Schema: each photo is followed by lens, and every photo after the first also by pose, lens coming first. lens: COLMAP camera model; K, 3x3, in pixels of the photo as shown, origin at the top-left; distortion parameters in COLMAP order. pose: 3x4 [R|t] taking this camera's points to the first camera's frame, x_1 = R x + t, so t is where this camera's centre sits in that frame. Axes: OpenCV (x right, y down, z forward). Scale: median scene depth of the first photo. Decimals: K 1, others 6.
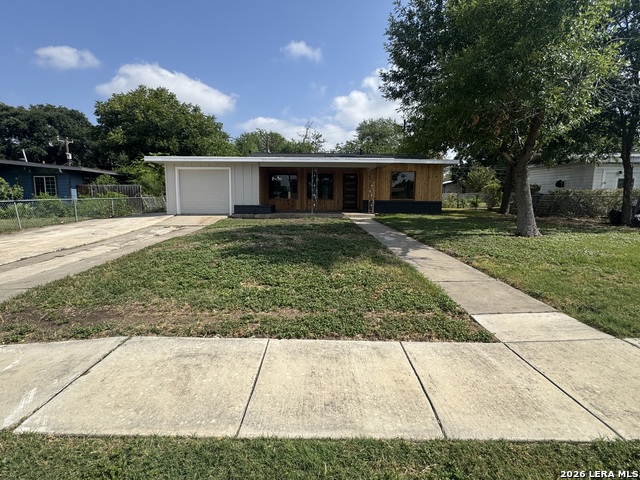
lens RADIAL K [[315.9, 0, 319.0], [0, 315.9, 235.8], [0, 0, 1]] dist [-0.001804, 0.001319]
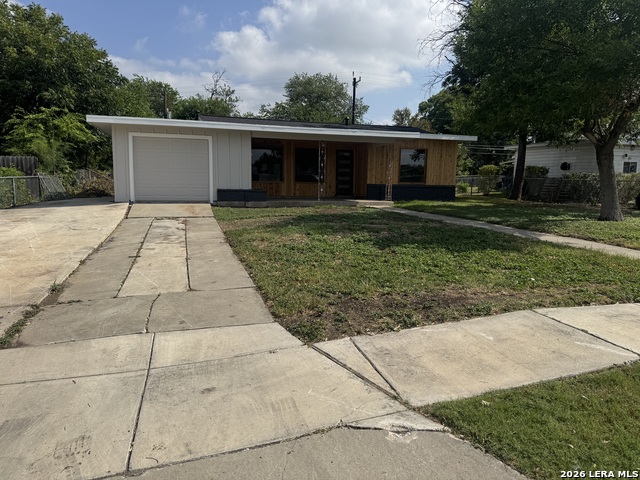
lens RADIAL K [[444.9, 0, 321.4], [0, 444.9, 244.0], [0, 0, 1]] dist [0.053660, -0.019793]
pose [[0.964380, -0.027189, 0.263120, -0.264115], [0.022182, 0.999512, 0.021982, 0.010836], [-0.263589, -0.015362, 0.964513, -0.053044]]
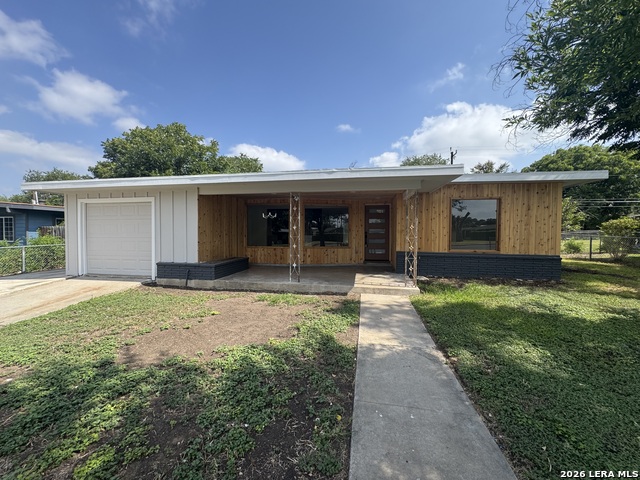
lens RADIAL K [[259.8, 0, 318.8], [0, 259.8, 240.0], [0, 0, 1]] dist [0.000873, -0.000433]
pose [[0.979885, 0.003880, -0.199524, 0.093312], [-0.021754, 0.995930, -0.087465, -0.087259], [0.198372, 0.090046, 0.975982, 0.506405]]
